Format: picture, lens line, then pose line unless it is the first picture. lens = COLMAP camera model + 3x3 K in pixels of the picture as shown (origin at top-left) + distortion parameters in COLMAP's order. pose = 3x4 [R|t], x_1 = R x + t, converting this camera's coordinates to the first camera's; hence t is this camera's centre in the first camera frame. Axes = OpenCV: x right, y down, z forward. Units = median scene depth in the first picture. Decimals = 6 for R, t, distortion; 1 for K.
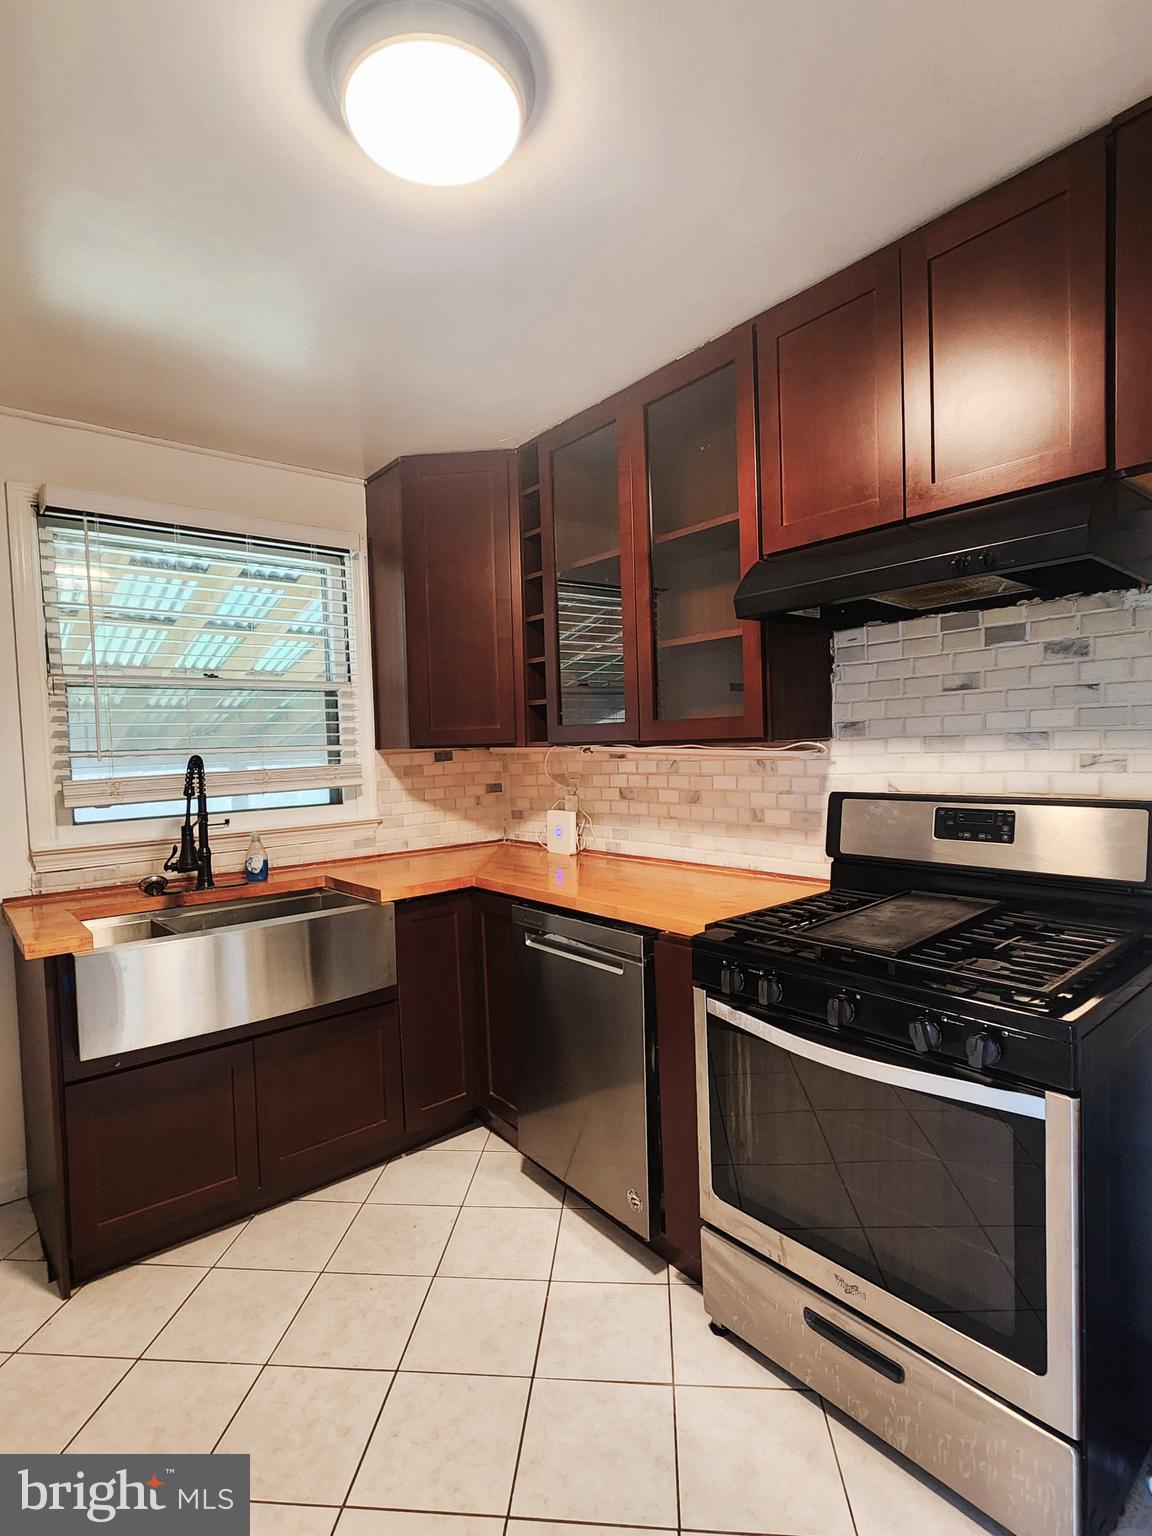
lens RADIAL K [[773.6, 0, 582.8], [0, 773.6, 771.7], [0, 0, 1]] dist [0.001511, -0.000145]
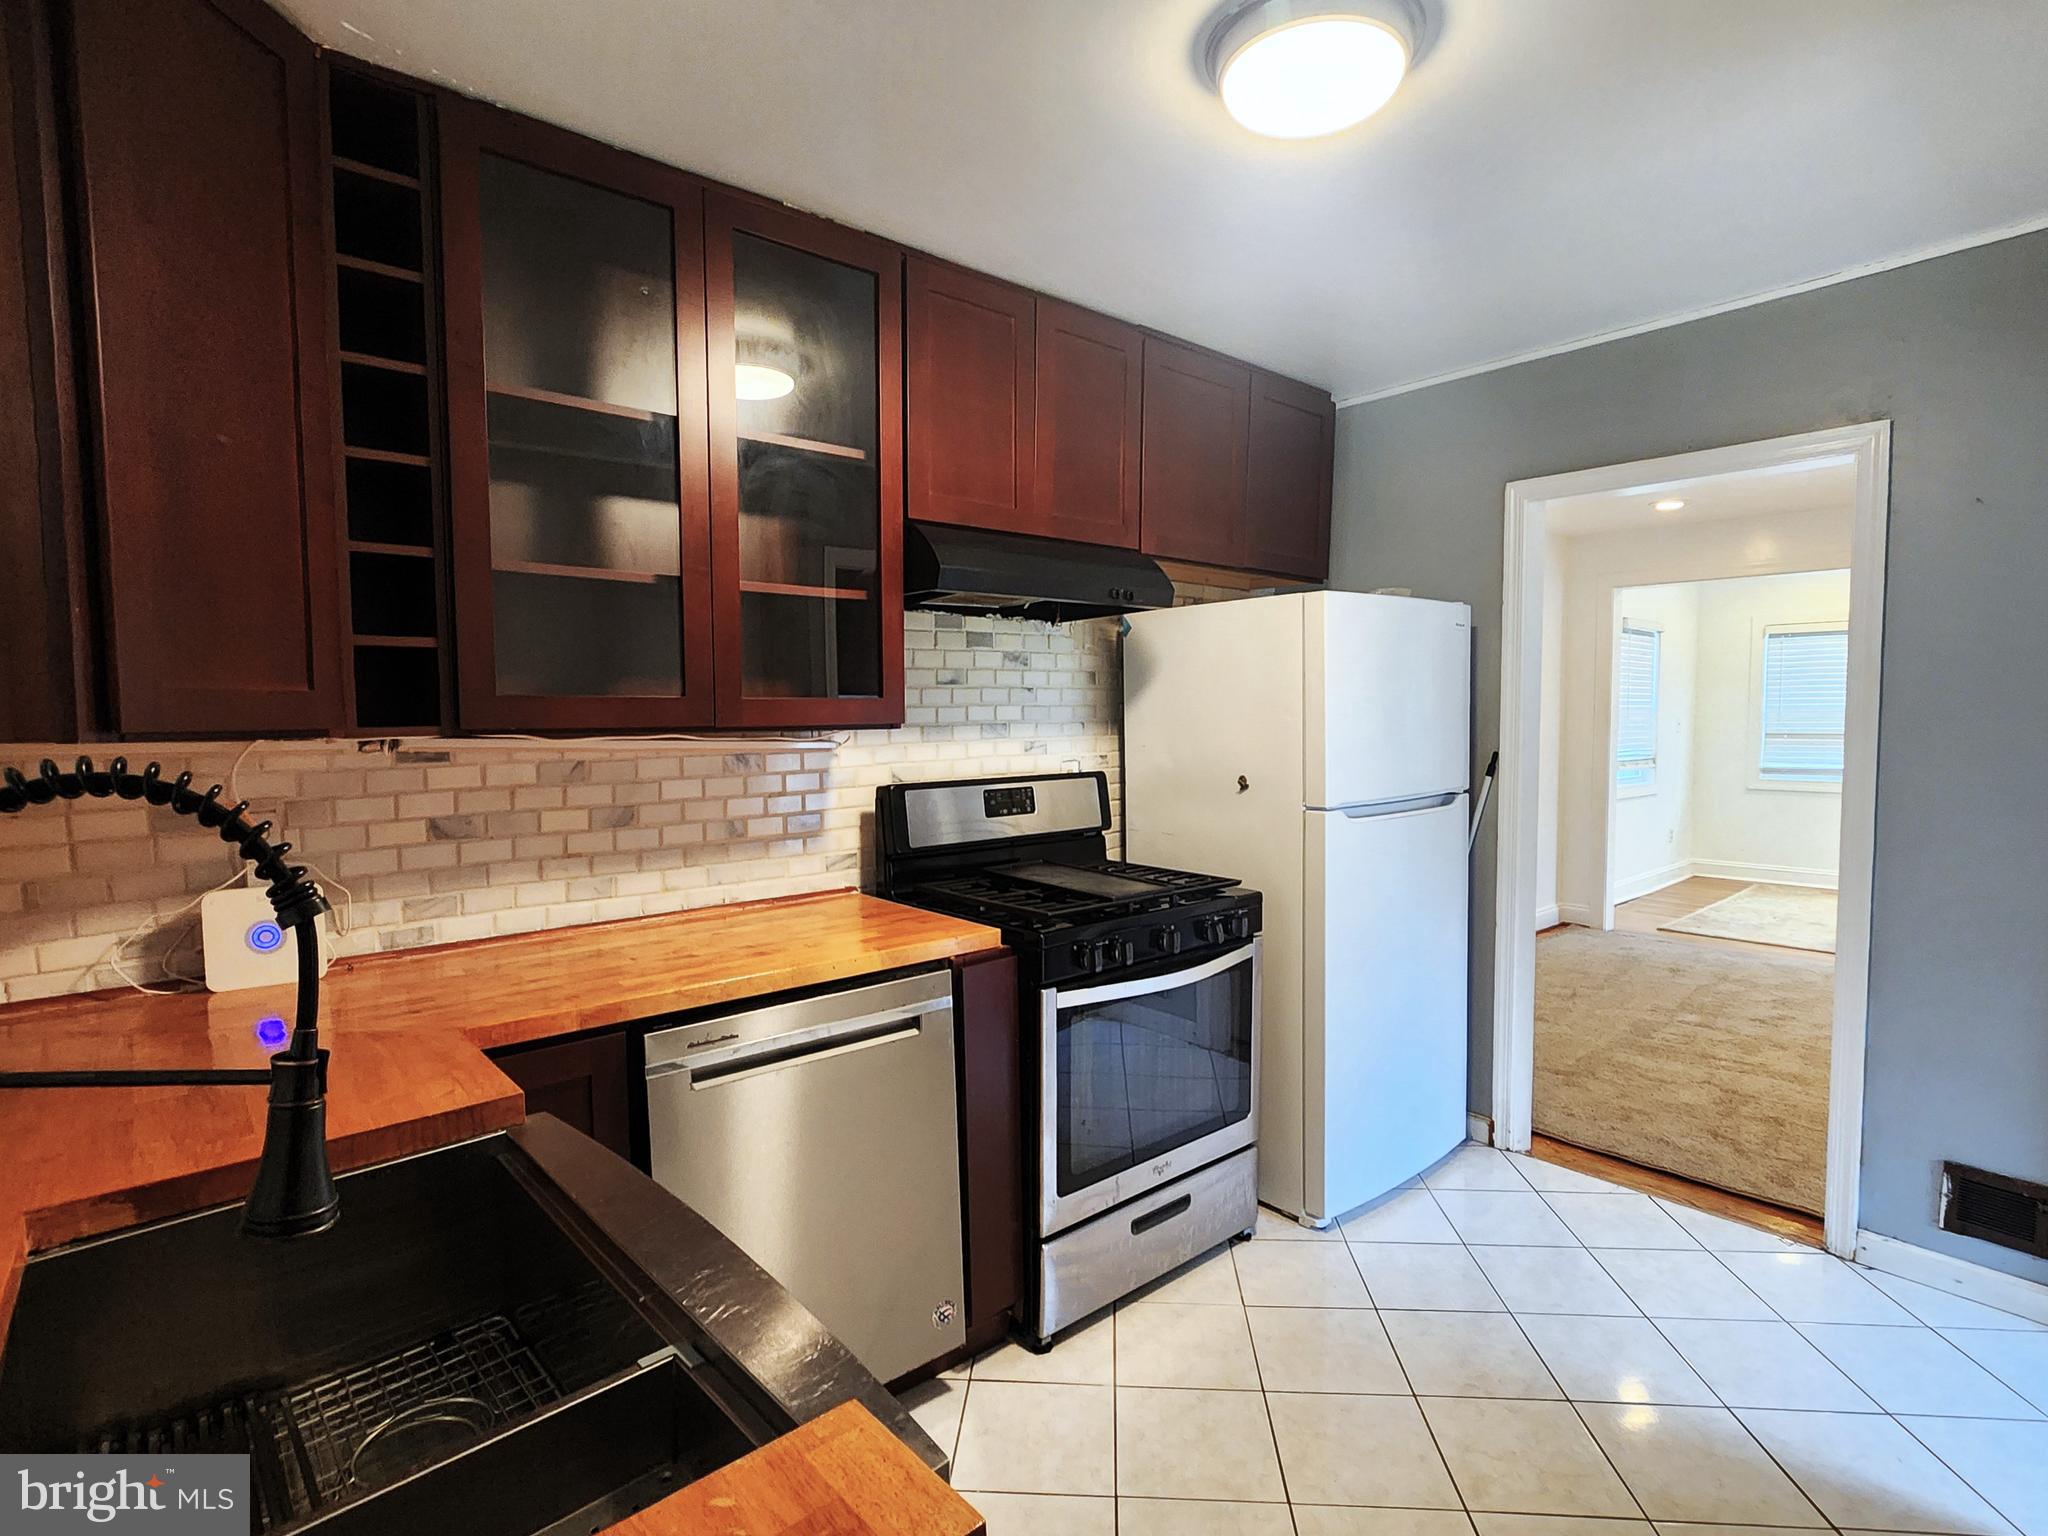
lens RADIAL K [[1031.5, 0, 1030.5], [0, 1031.5, 768.7], [0, 0, 1]] dist [0.001511, -0.000145]
pose [[-0.002909, -0.026267, 0.999651, -0.888716], [0.044994, 0.998639, 0.026371, -0.017766], [-0.998983, 0.045055, -0.001723, 0.815929]]
